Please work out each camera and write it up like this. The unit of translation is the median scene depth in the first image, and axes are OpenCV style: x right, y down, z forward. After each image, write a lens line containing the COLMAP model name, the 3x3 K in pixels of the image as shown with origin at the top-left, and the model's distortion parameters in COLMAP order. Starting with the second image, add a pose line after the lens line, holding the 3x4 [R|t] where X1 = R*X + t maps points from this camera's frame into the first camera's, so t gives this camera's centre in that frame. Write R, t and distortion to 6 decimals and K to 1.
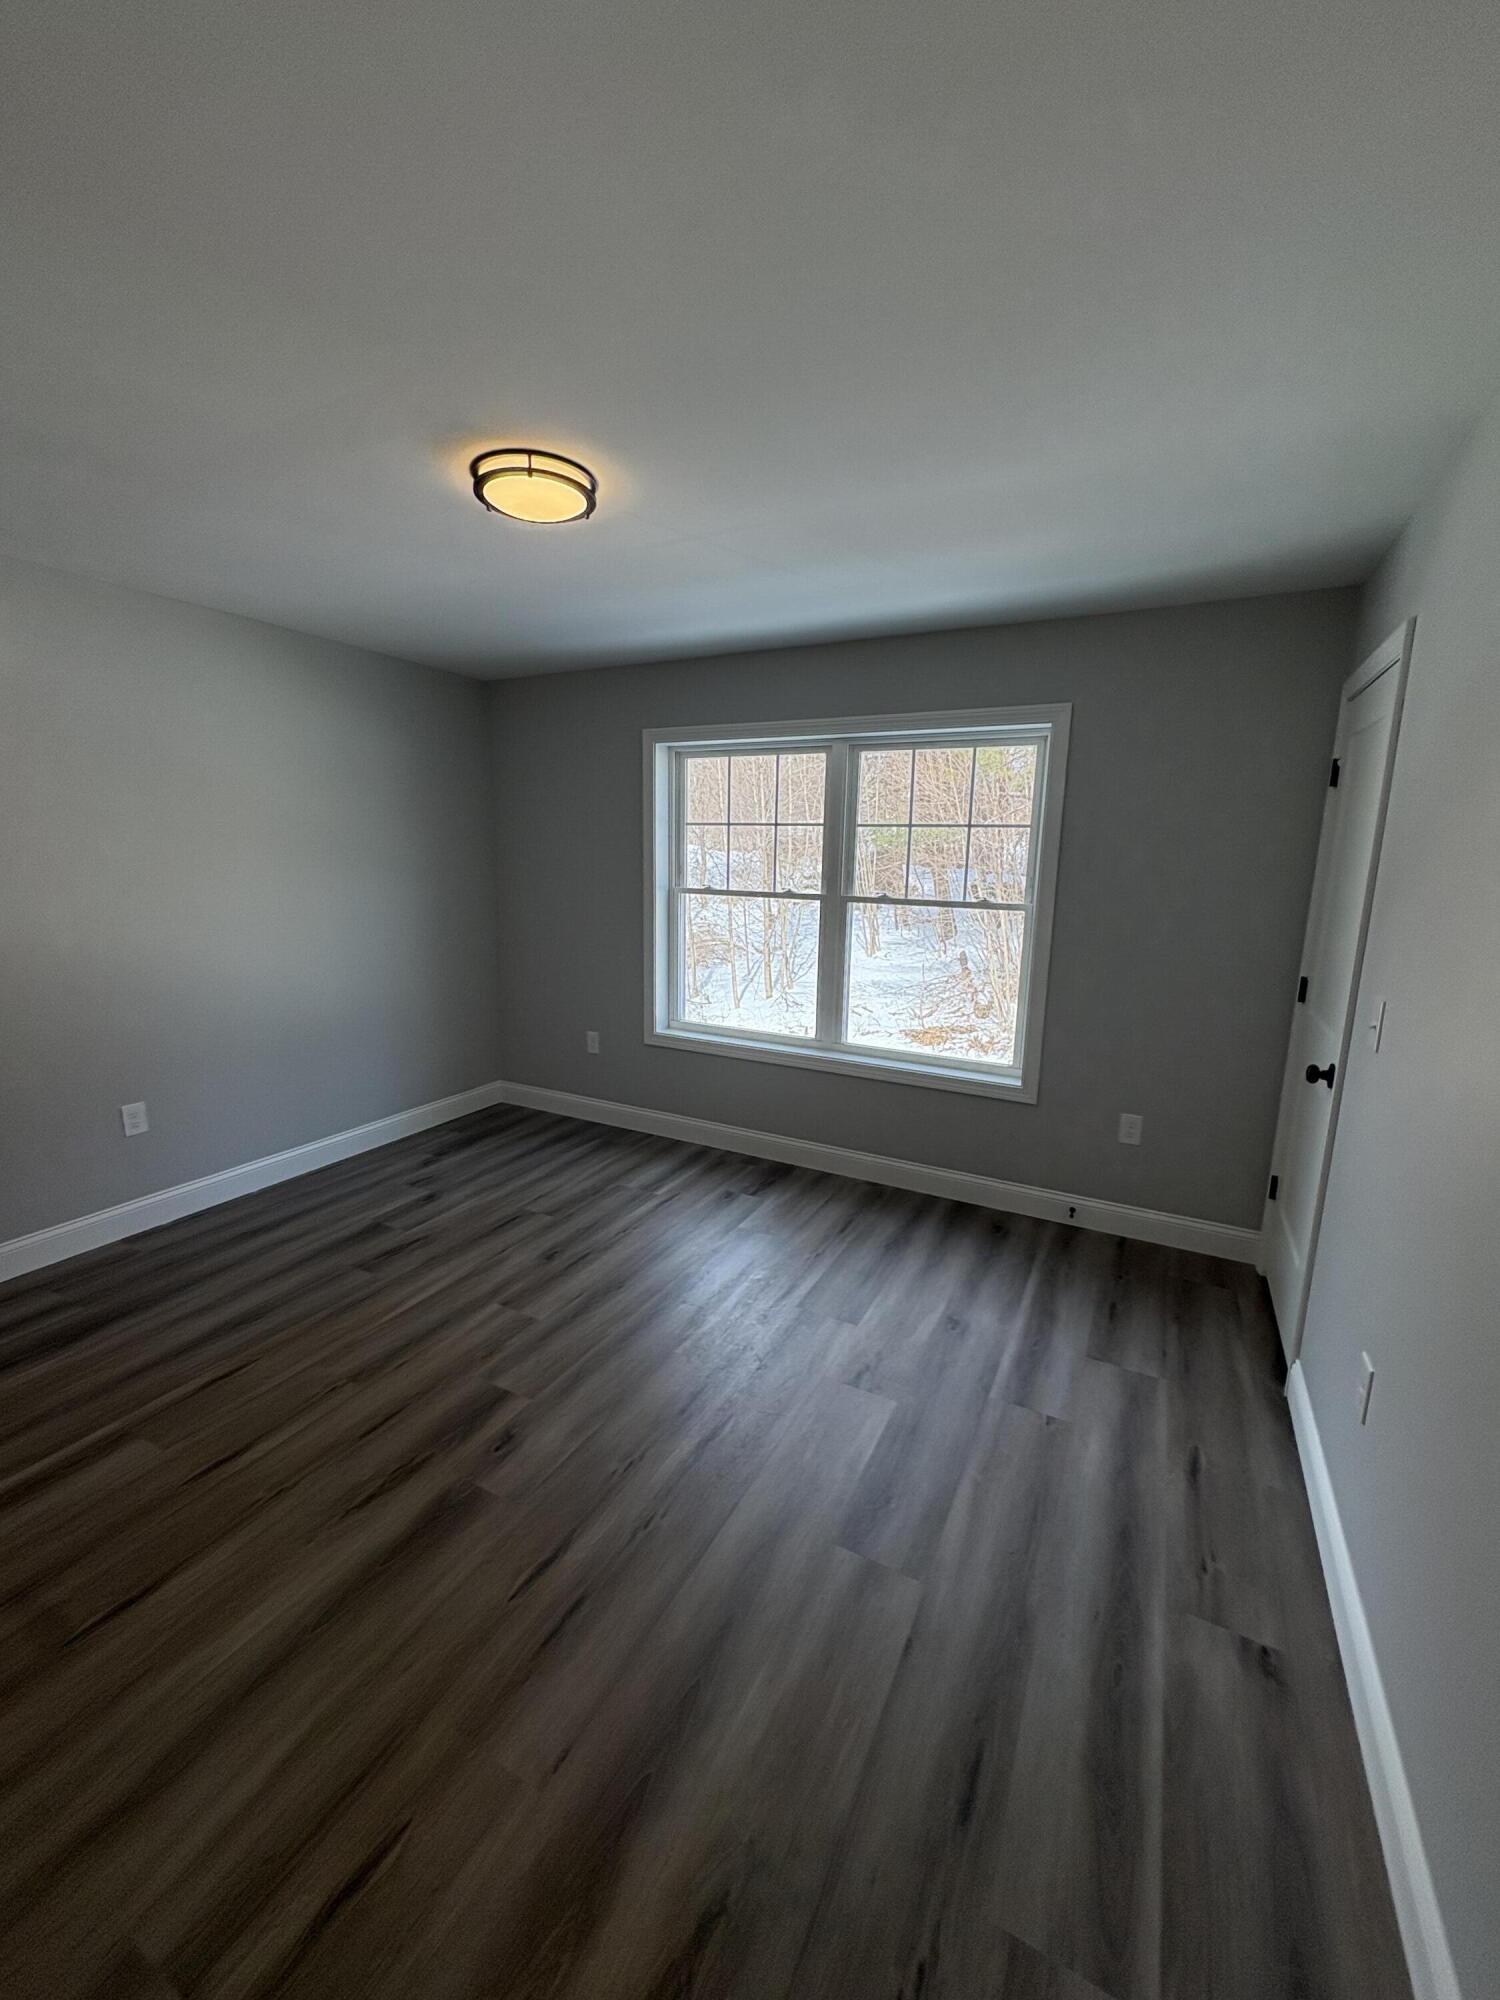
lens RADIAL K [[798.7, 0, 752.5], [0, 798.7, 995.9], [0, 0, 1]] dist [-0.001781, 0.000126]
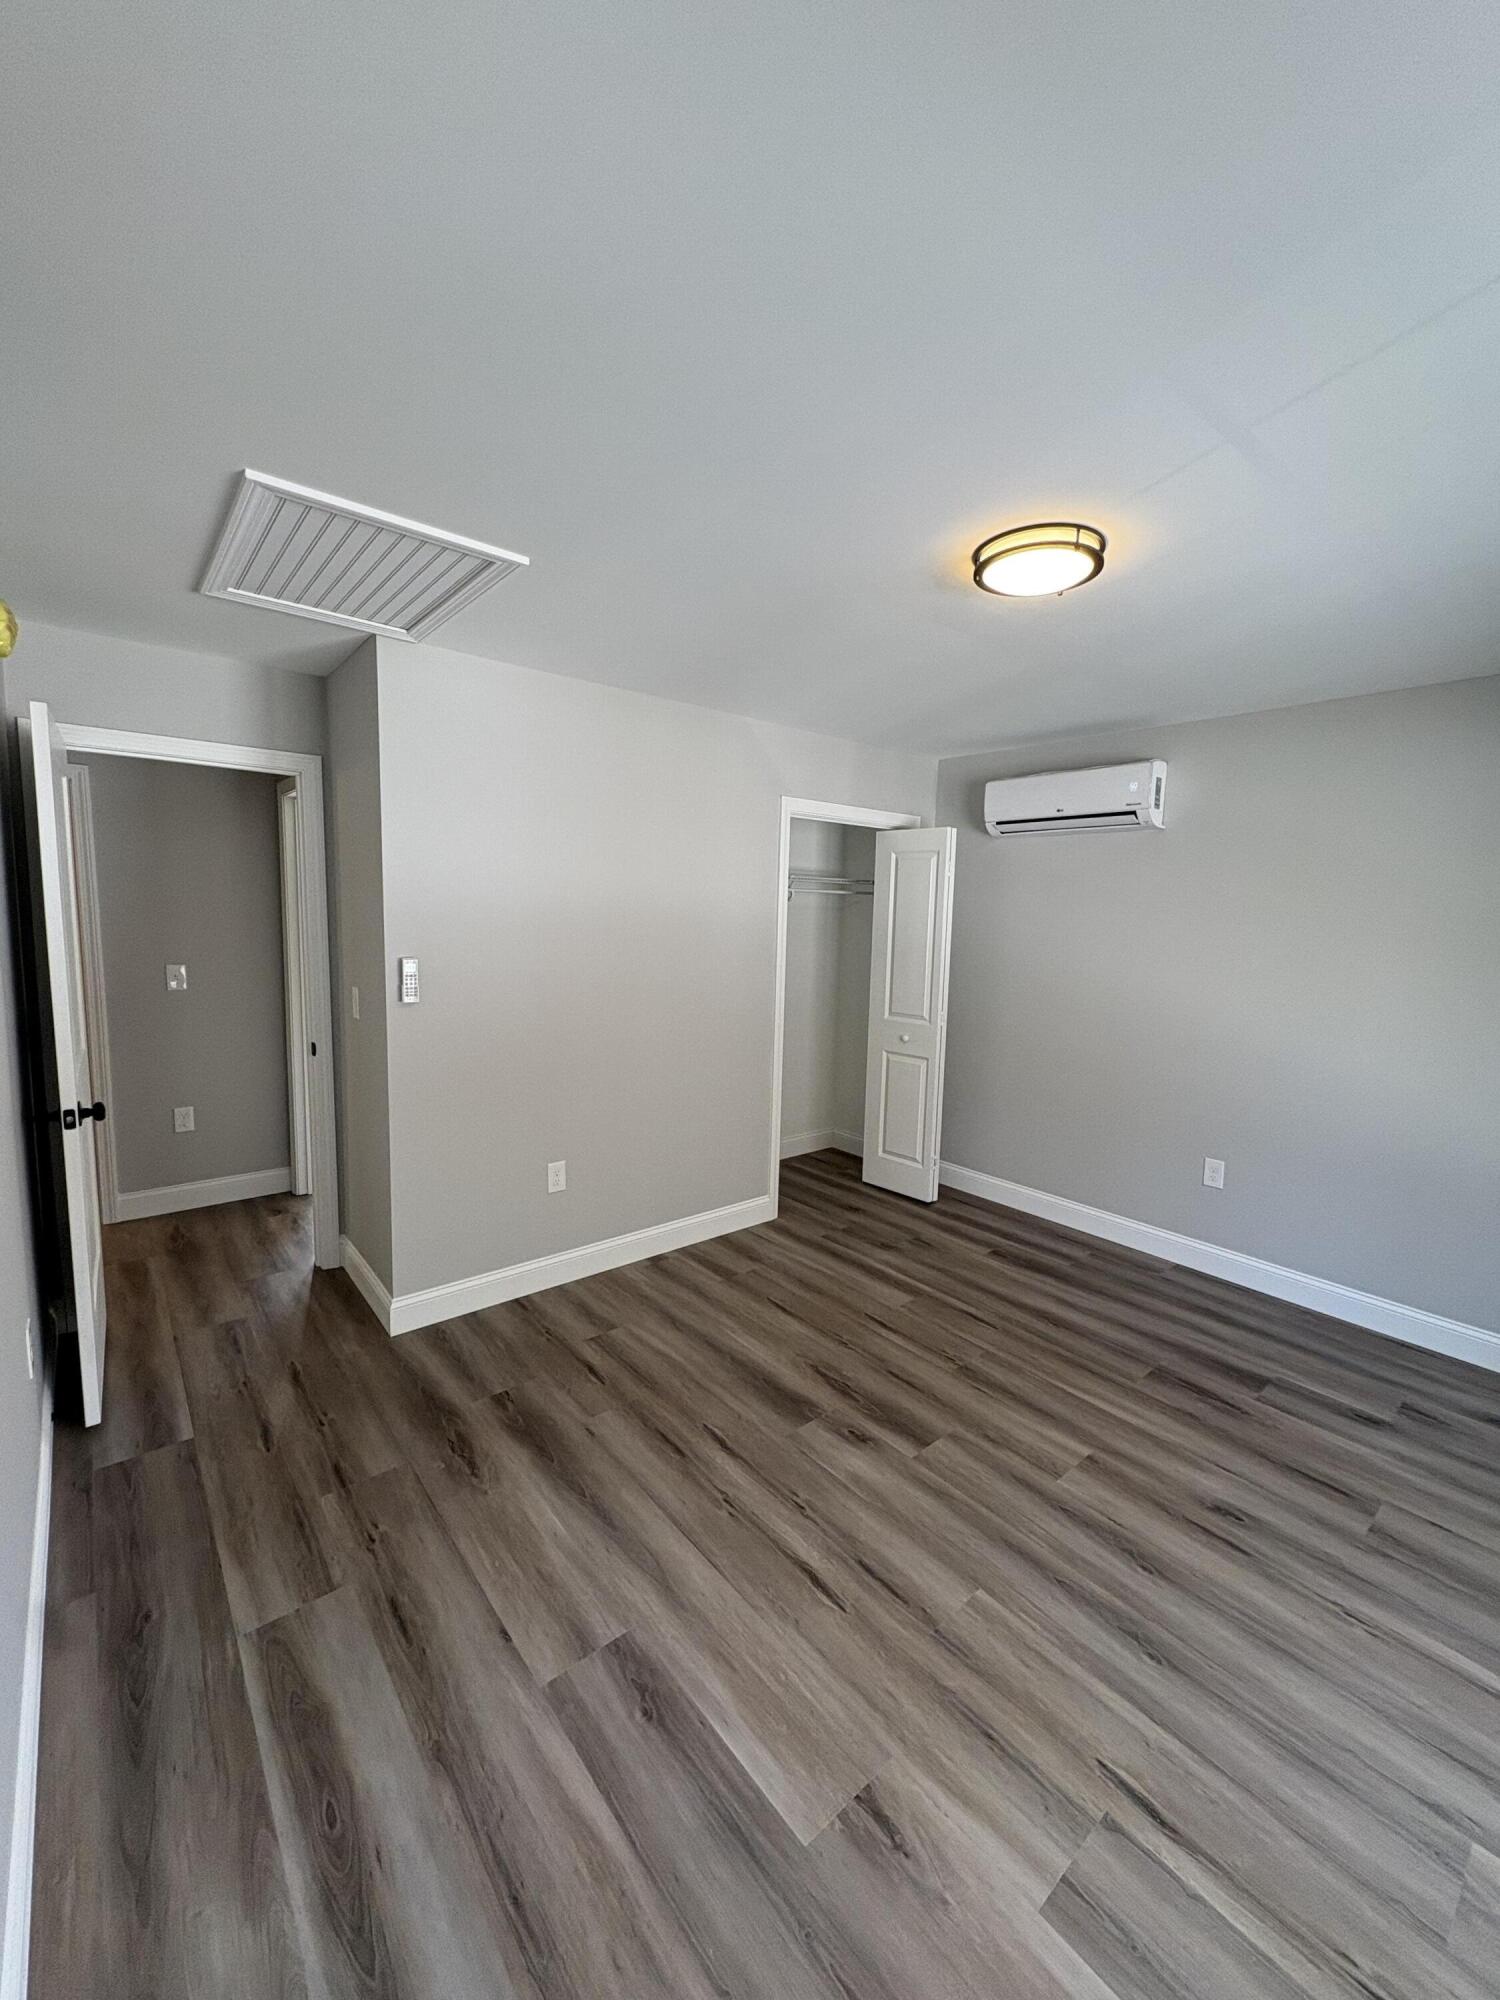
lens RADIAL K [[798.7, 0, 753.0], [0, 798.7, 1006.7], [0, 0, 1]] dist [-0.001781, 0.000126]
pose [[-0.386137, 0.078700, -0.919078, 0.674525], [-0.199331, 0.965695, 0.166437, -0.178789], [0.900647, 0.247468, -0.357203, 1.000058]]
